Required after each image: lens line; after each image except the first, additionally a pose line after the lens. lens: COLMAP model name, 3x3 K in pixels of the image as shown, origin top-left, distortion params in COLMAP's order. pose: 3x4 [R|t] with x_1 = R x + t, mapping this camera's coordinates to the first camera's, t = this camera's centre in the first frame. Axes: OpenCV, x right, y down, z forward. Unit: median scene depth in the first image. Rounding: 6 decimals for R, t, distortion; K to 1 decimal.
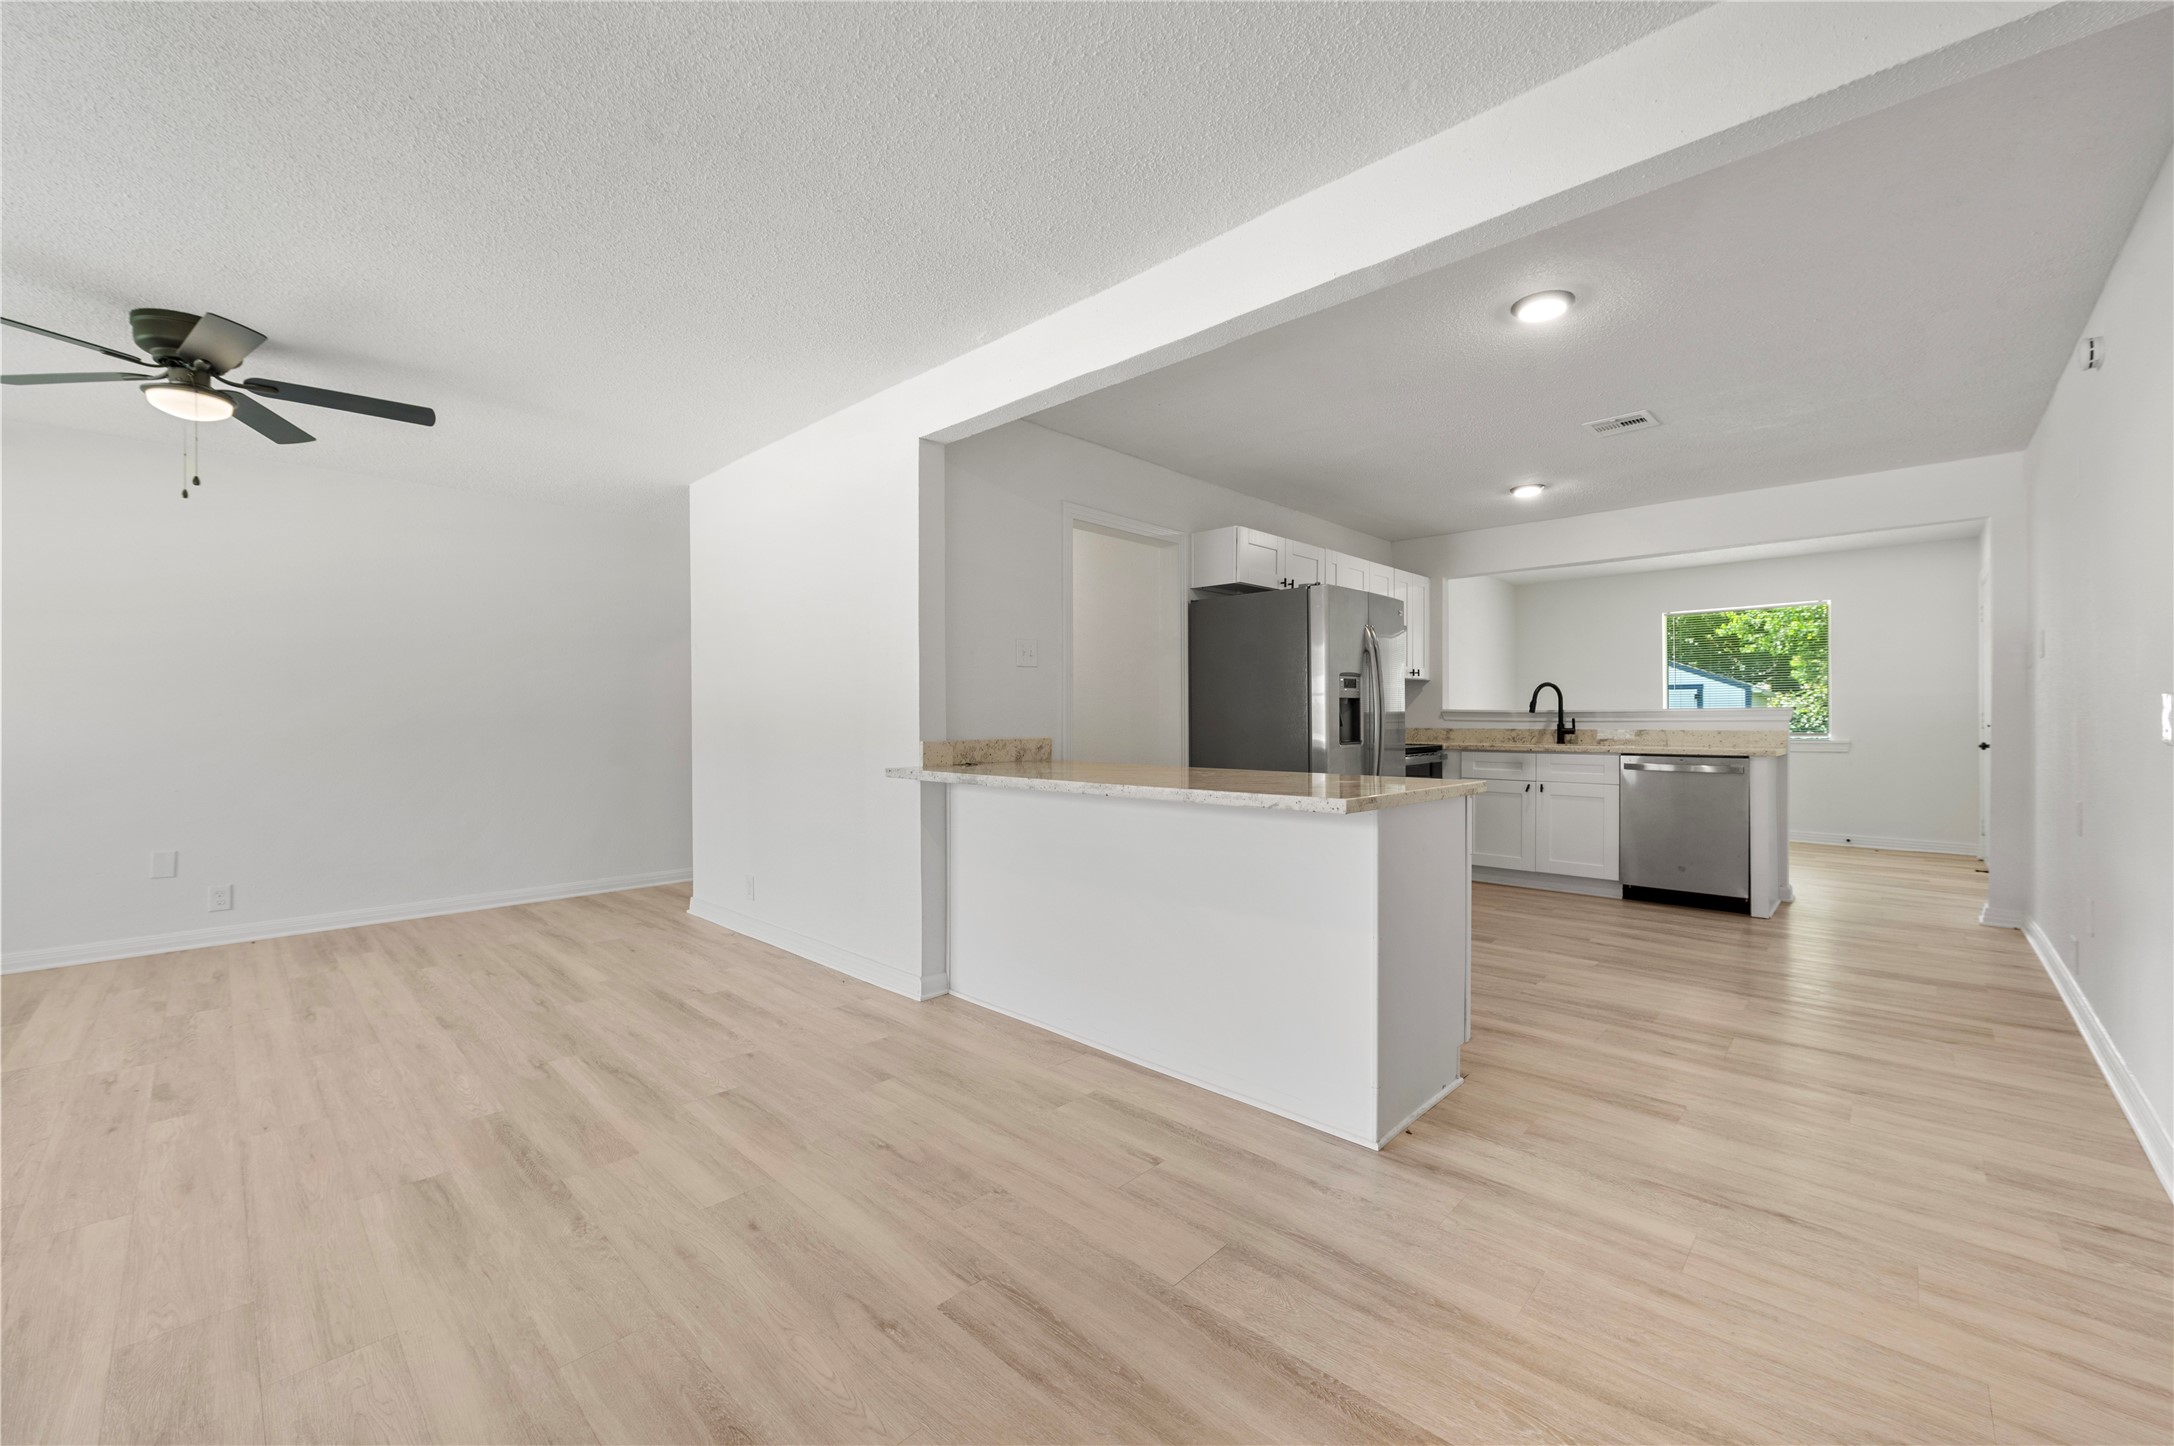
lens RADIAL K [[857.3, 0, 1087.0], [0, 857.3, 723.0], [0, 0, 1]] dist [-0.007262, -0.000072]
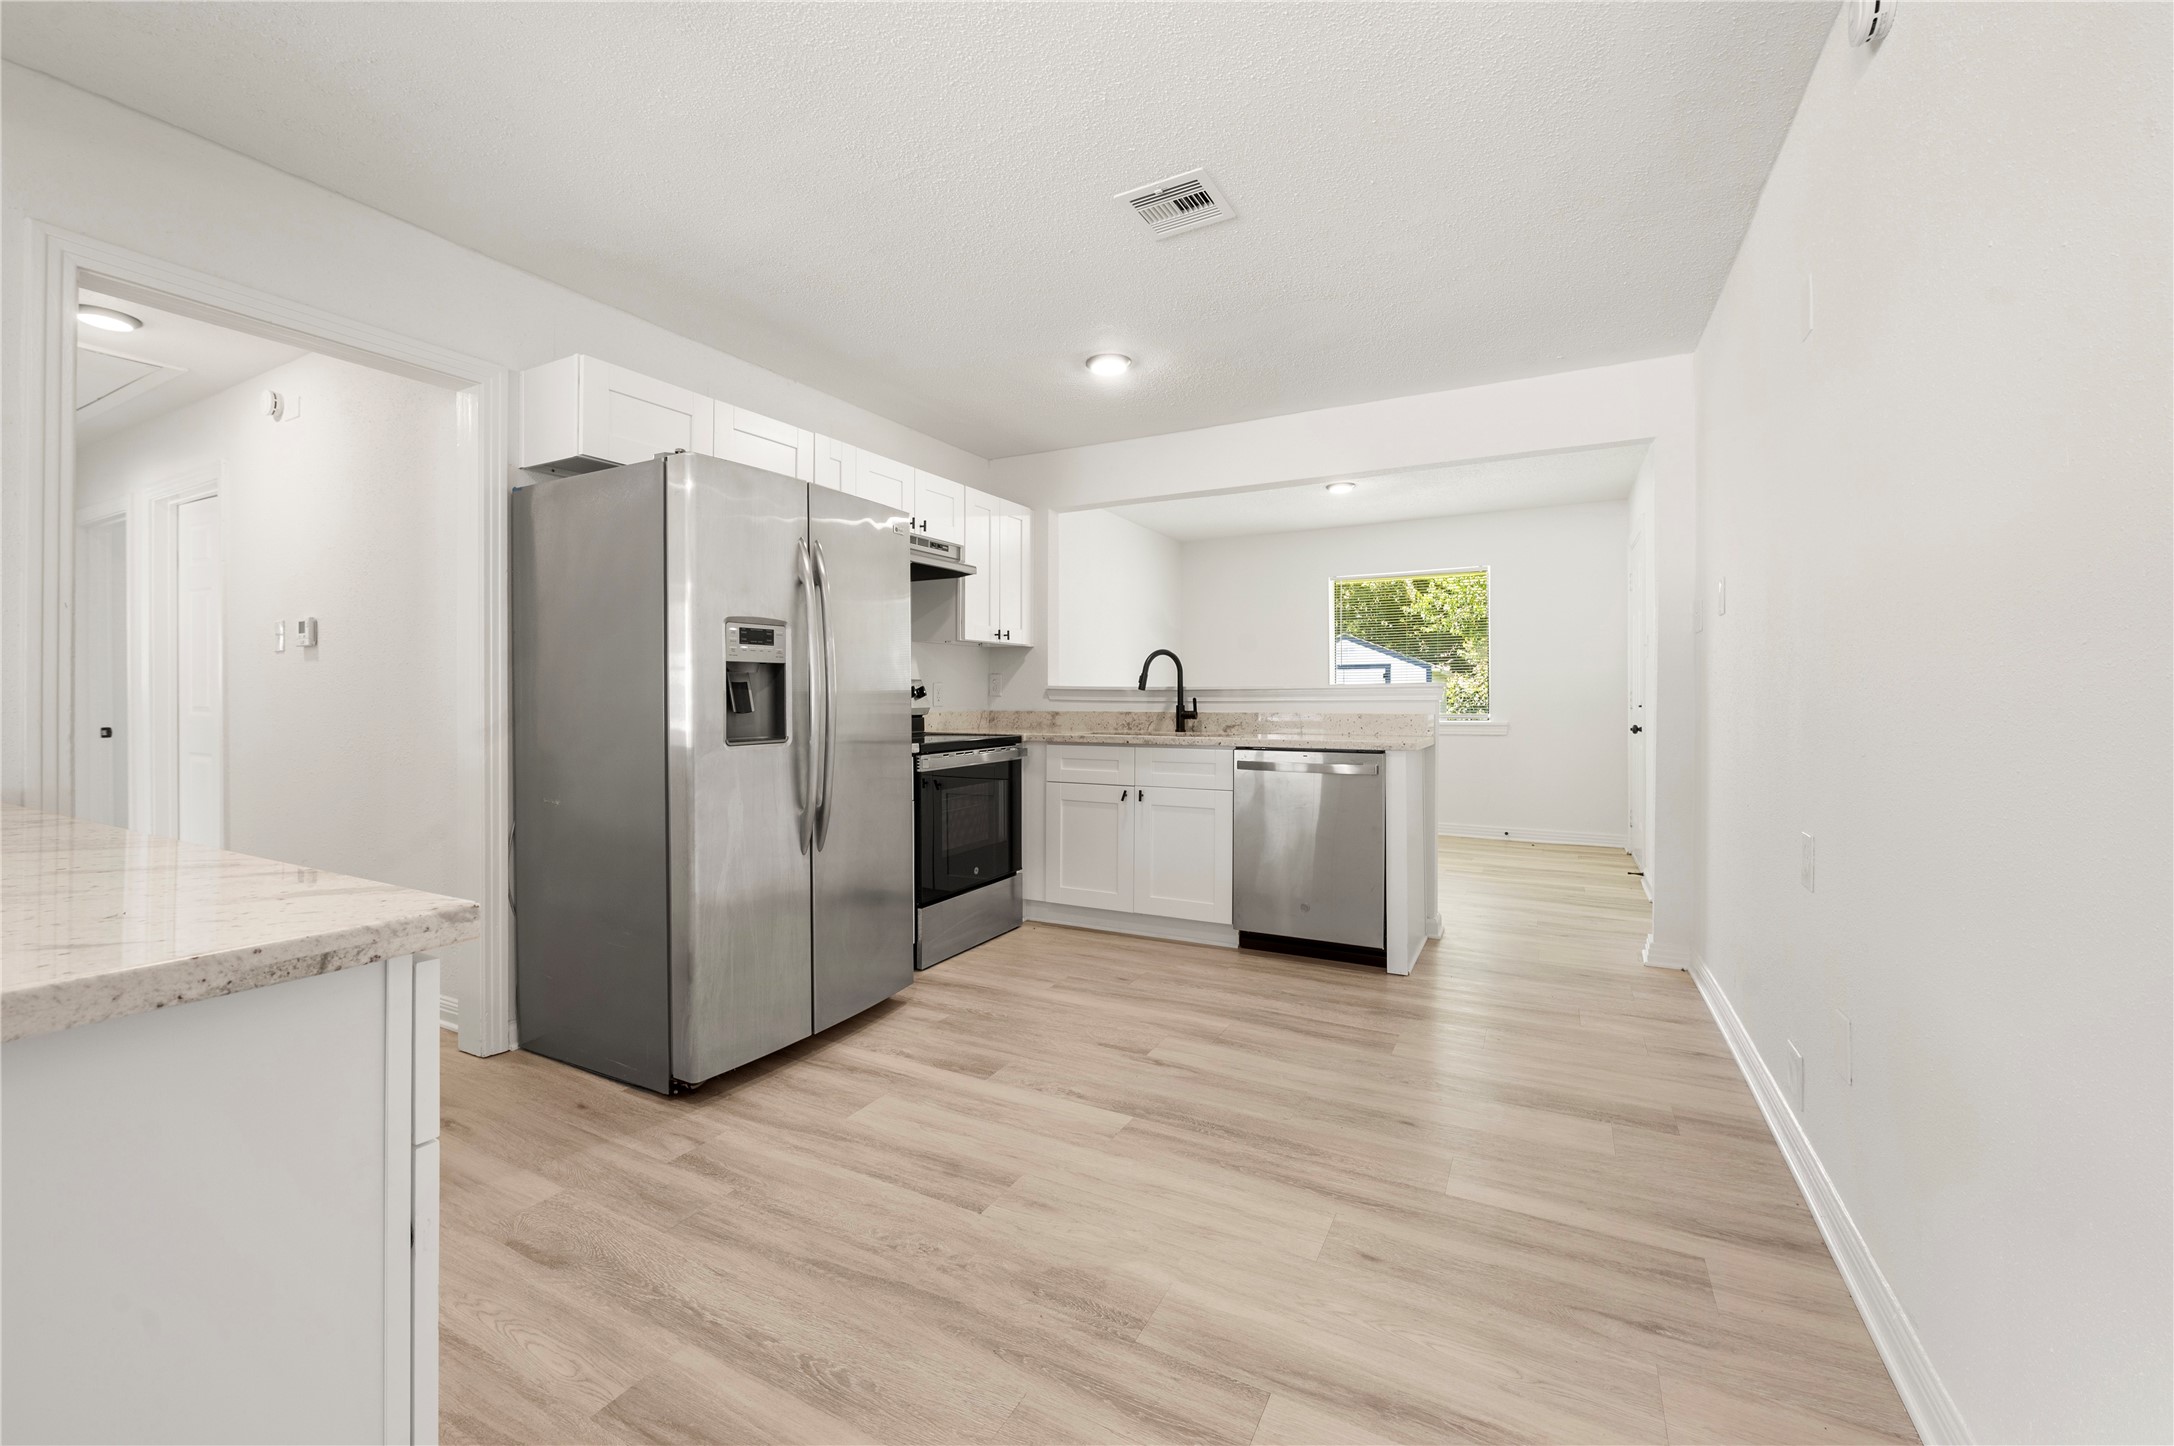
lens RADIAL K [[864.2, 0, 1083.2], [0, 864.2, 711.4], [0, 0, 1]] dist [-0.007845, -0.000612]
pose [[0.964721, -0.005453, 0.263218, 0.526569], [0.002788, 0.999941, 0.010498, -0.003210], [-0.263260, -0.009394, 0.964679, 0.567296]]
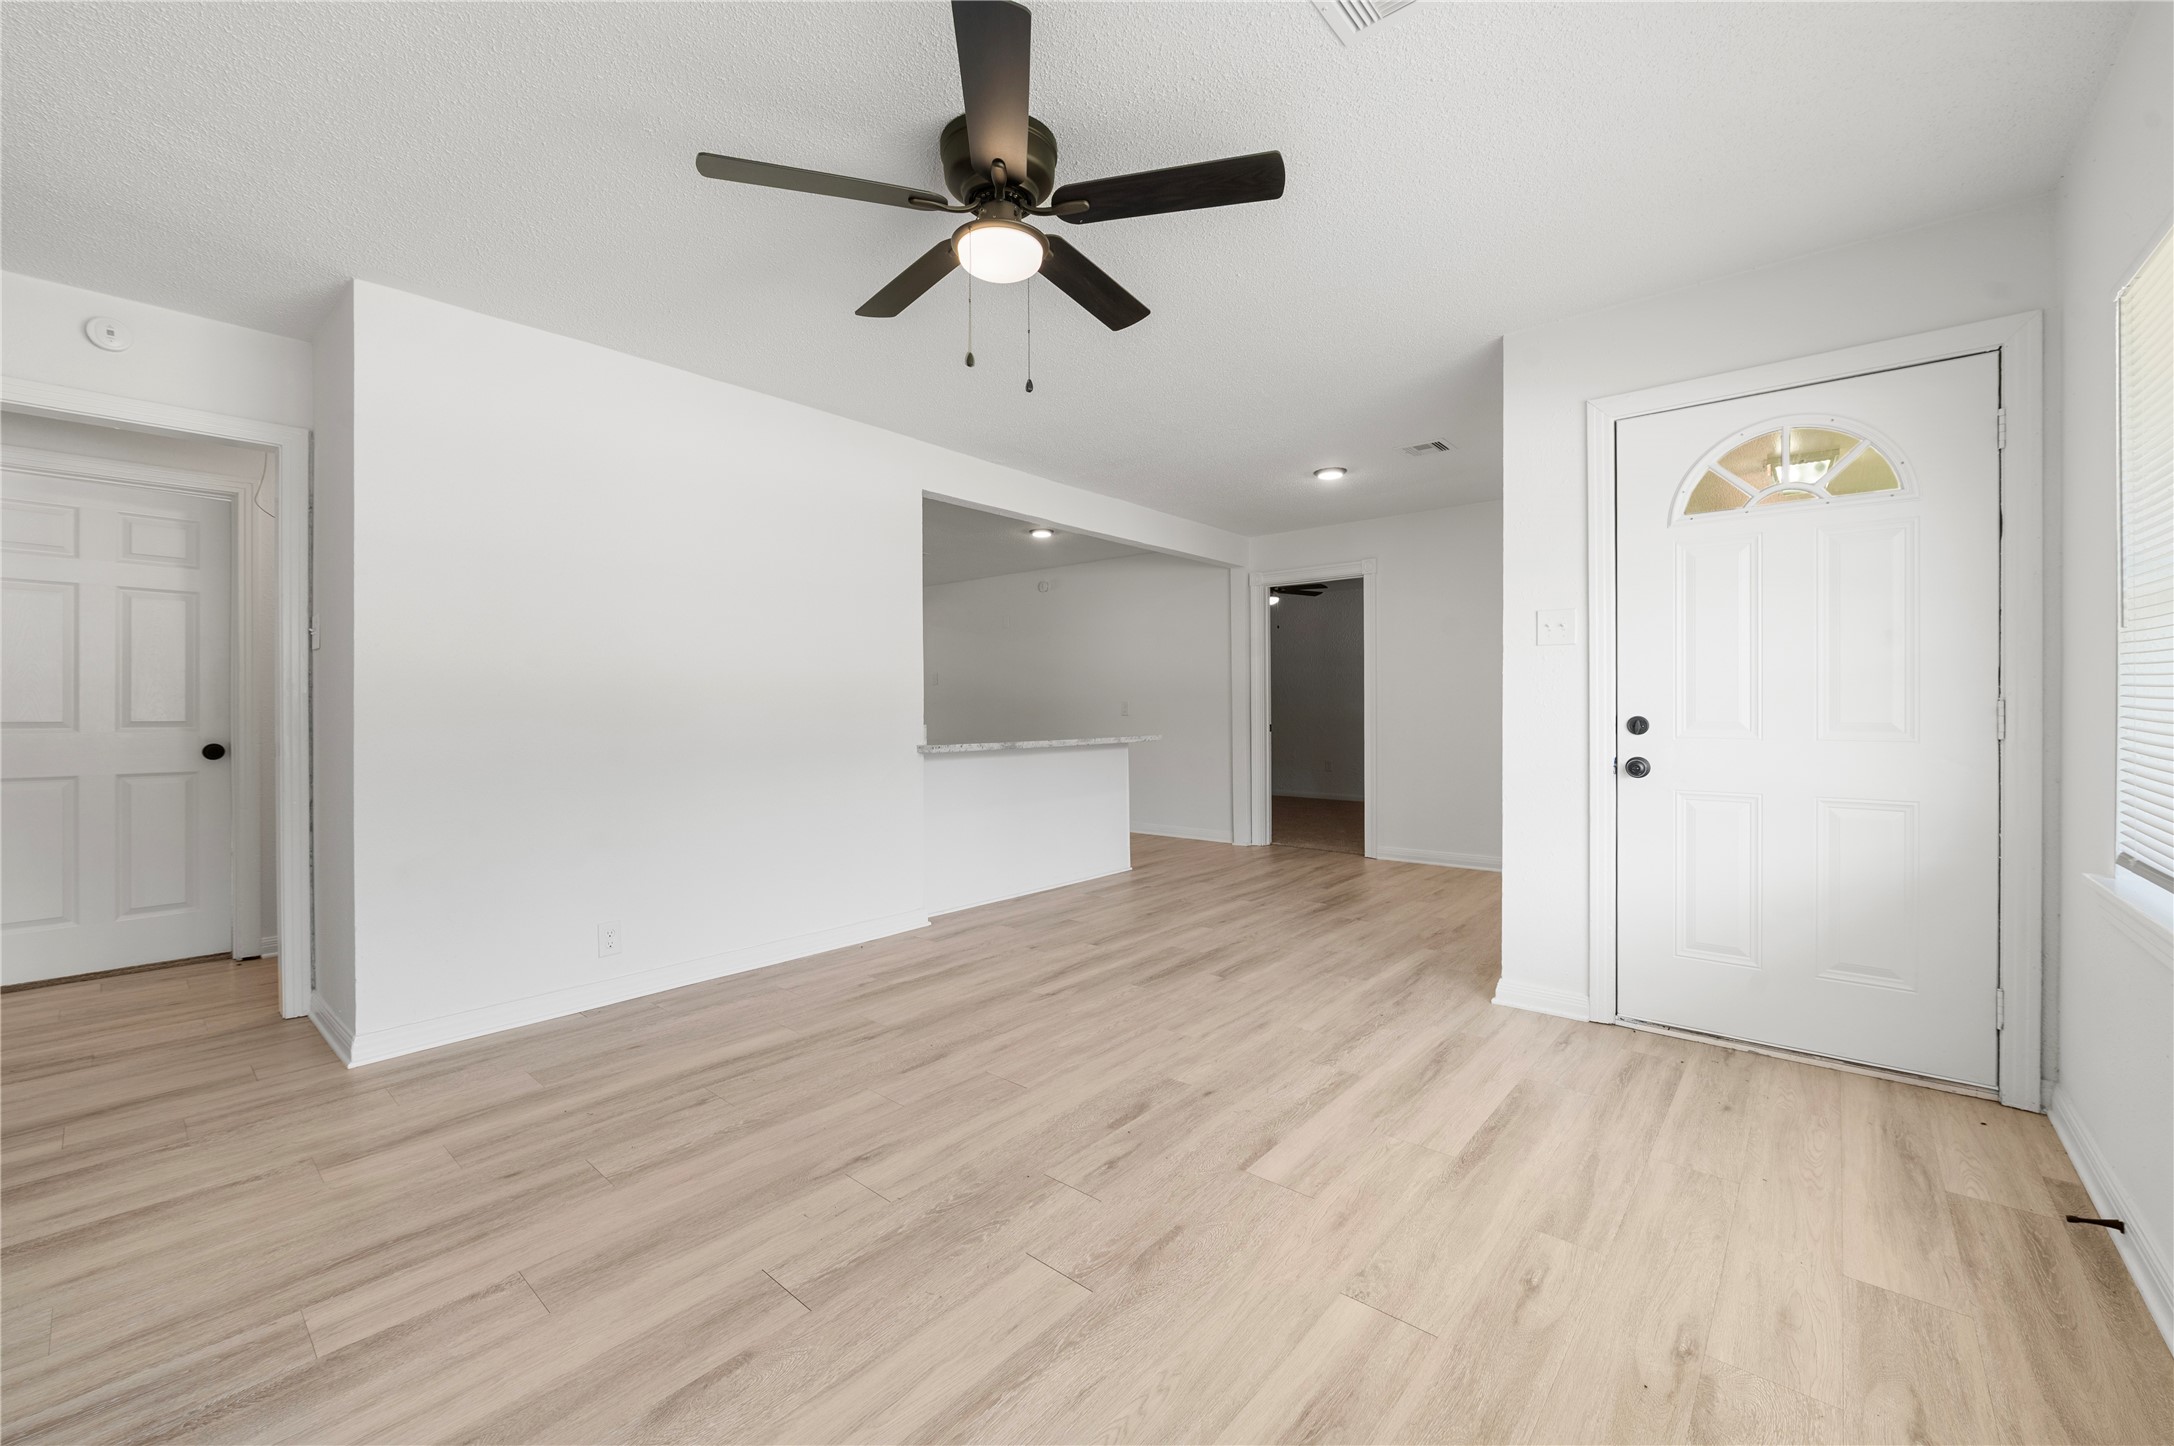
lens RADIAL K [[860.3, 0, 1101.1], [0, 860.3, 759.6], [0, 0, 1]] dist [-0.008872, -0.000117]
pose [[-0.065088, -0.054647, 0.996382, -1.669969], [0.012220, 0.998381, 0.055555, 0.006197], [-0.997805, 0.015792, -0.064315, 0.915616]]
